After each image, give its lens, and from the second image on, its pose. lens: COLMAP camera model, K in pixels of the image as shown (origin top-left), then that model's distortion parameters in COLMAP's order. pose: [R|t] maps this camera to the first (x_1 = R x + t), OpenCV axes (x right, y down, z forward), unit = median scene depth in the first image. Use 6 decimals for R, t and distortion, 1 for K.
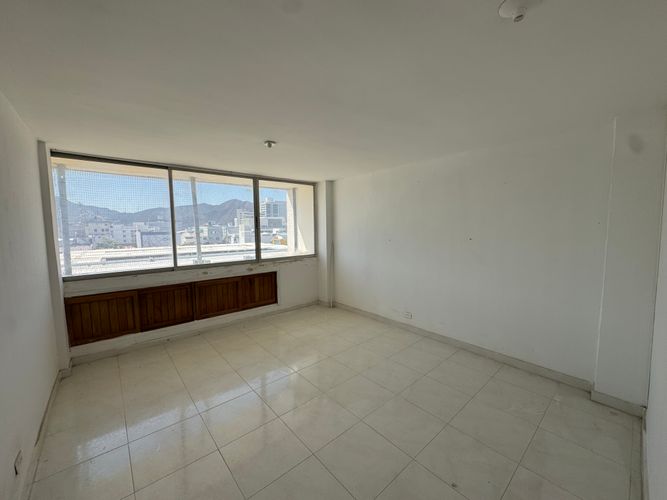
lens RADIAL K [[267.3, 0, 333.5], [0, 267.3, 250.0], [0, 0, 1]] dist [-0.002582, -0.000149]
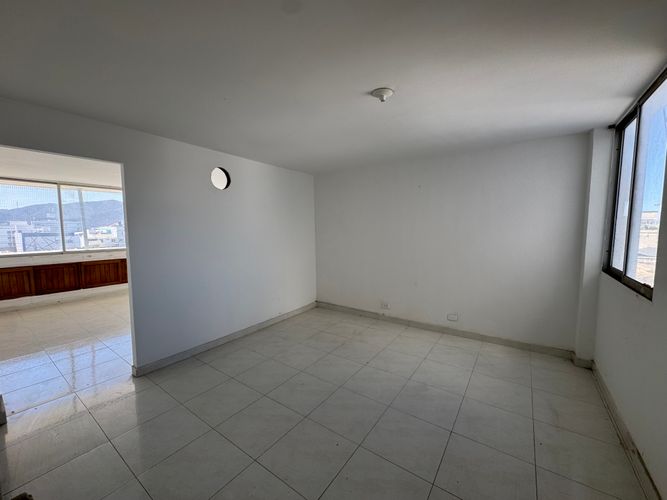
lens RADIAL K [[267.3, 0, 333.5], [0, 267.3, 250.0], [0, 0, 1]] dist [-0.002582, -0.000149]
pose [[0.971697, -0.014787, 0.235768, 0.463528], [0.015894, 0.999870, -0.002795, 0.078541], [-0.235696, 0.006463, 0.971805, -0.713795]]
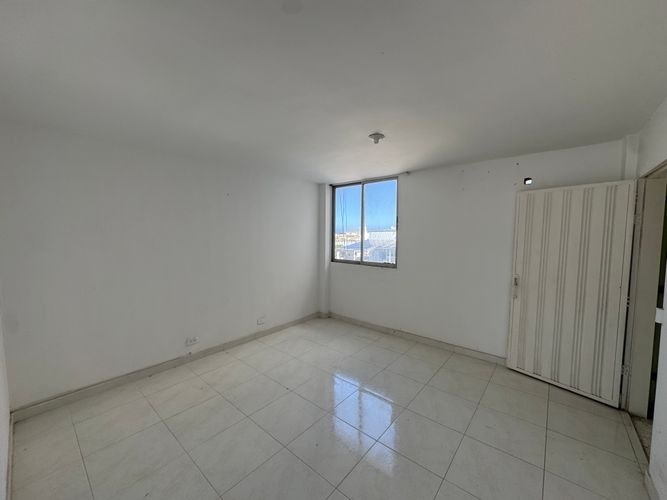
lens RADIAL K [[267.3, 0, 333.5], [0, 267.3, 250.0], [0, 0, 1]] dist [-0.002582, -0.000149]
pose [[-0.158362, -0.053819, 0.985913, -0.473271], [0.076734, 0.994823, 0.066631, -0.092916], [-0.984395, 0.086205, -0.153412, 0.816239]]
